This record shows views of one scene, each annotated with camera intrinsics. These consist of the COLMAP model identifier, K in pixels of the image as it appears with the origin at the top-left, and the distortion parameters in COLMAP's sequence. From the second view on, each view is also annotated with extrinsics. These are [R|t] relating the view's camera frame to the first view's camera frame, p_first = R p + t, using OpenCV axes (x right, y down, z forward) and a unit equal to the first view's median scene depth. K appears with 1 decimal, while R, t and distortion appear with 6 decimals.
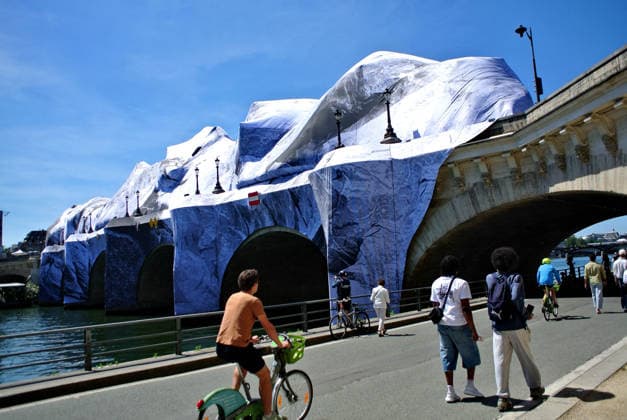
lens RADIAL K [[486.7, 0, 313.5], [0, 486.7, 210.0], [0, 0, 1]] dist [-0.059373, 0.001601]
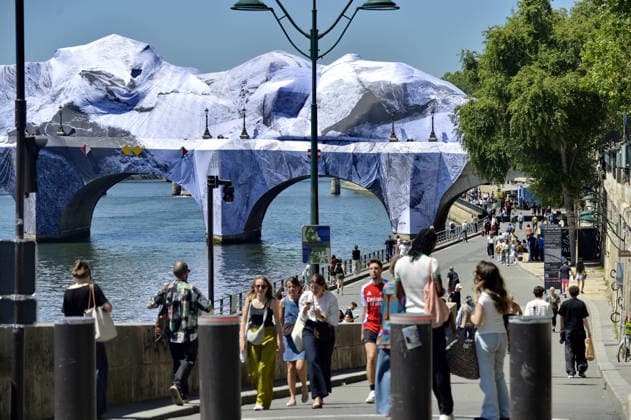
lens RADIAL K [[2186.2, 0, 315.5], [0, 2186.2, 210.0], [0, 0, 1]] dist [0.012354, -0.061508]
pose [[0.789586, 0.039604, 0.612361, -4.348297], [-0.114158, 0.989975, 0.083171, -0.423574], [-0.602928, -0.135576, 0.786191, -4.382503]]
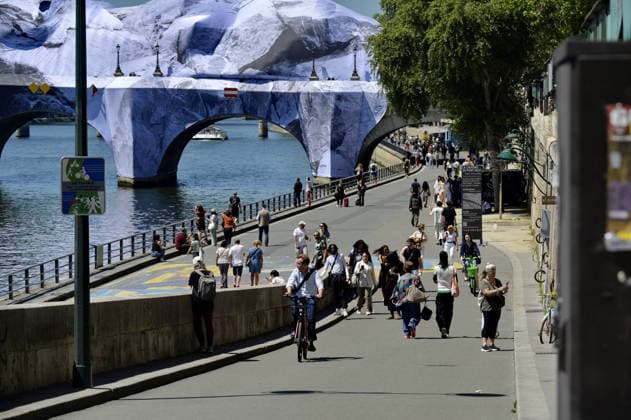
lens RADIAL K [[2186.2, 0, 315.5], [0, 2186.2, 210.0], [0, 0, 1]] dist [0.012354, -0.061508]
pose [[0.769972, 0.026669, 0.637520, -4.119754], [-0.121108, 0.987073, 0.104978, -0.397639], [-0.626479, -0.158038, 0.763248, -4.165497]]
